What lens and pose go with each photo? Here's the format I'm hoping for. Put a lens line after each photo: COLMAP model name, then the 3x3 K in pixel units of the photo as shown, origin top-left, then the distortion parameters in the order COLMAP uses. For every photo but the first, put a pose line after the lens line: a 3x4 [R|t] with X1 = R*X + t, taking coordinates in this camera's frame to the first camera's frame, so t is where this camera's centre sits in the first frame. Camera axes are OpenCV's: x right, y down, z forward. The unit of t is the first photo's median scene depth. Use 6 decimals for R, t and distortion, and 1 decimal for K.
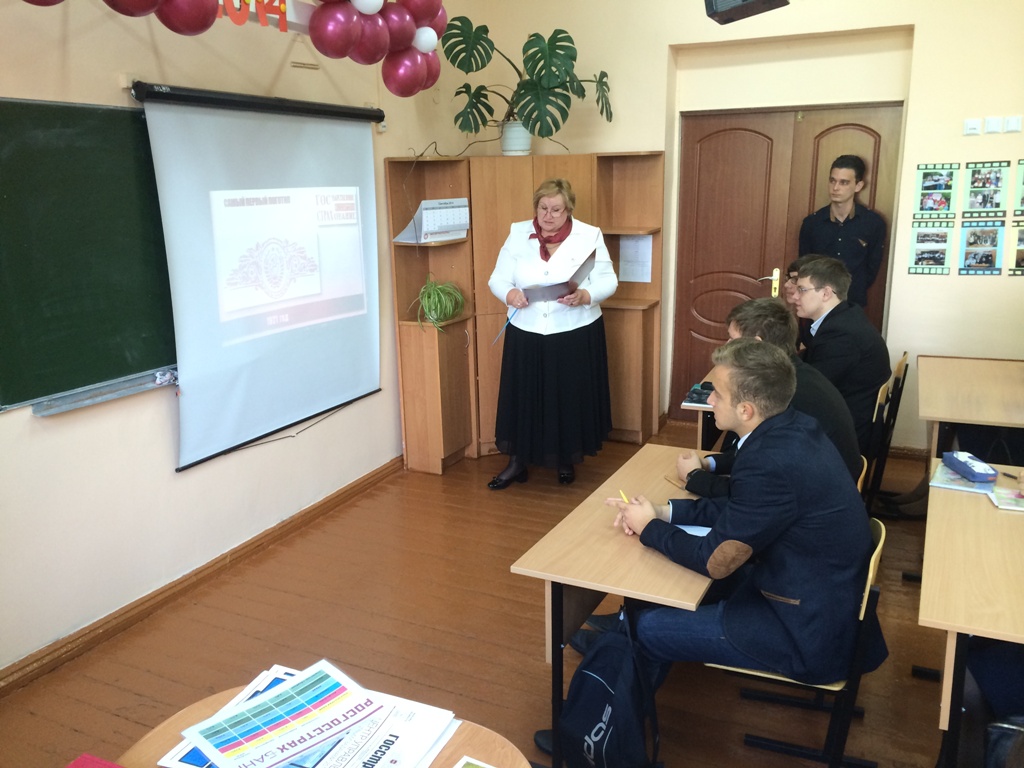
lens RADIAL K [[875.9, 0, 513.3], [0, 875.9, 376.3], [0, 0, 1]] dist [0.090711, -0.129432]
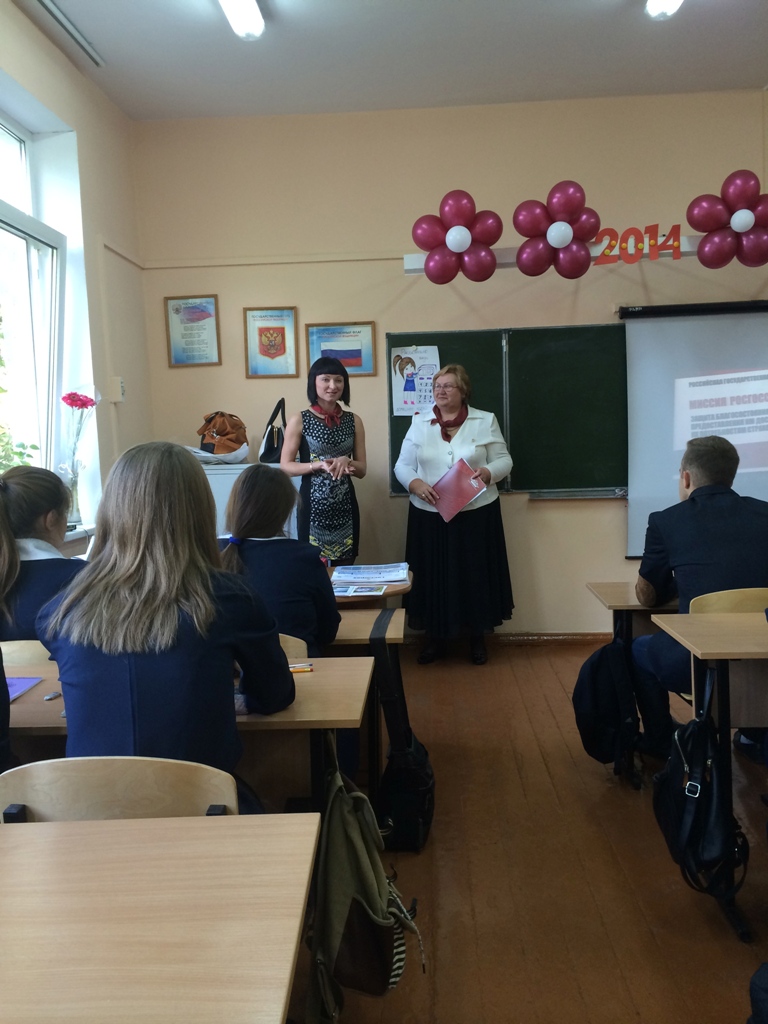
lens RADIAL K [[875.9, 0, 383.2], [0, 875.9, 492.5], [0, 0, 1]] dist [0.090711, -0.129432]
pose [[0.362436, 0.045832, -0.930881, 0.901629], [-0.182114, 0.983020, -0.022506, 0.112558], [0.914043, 0.177683, 0.364629, 0.069736]]
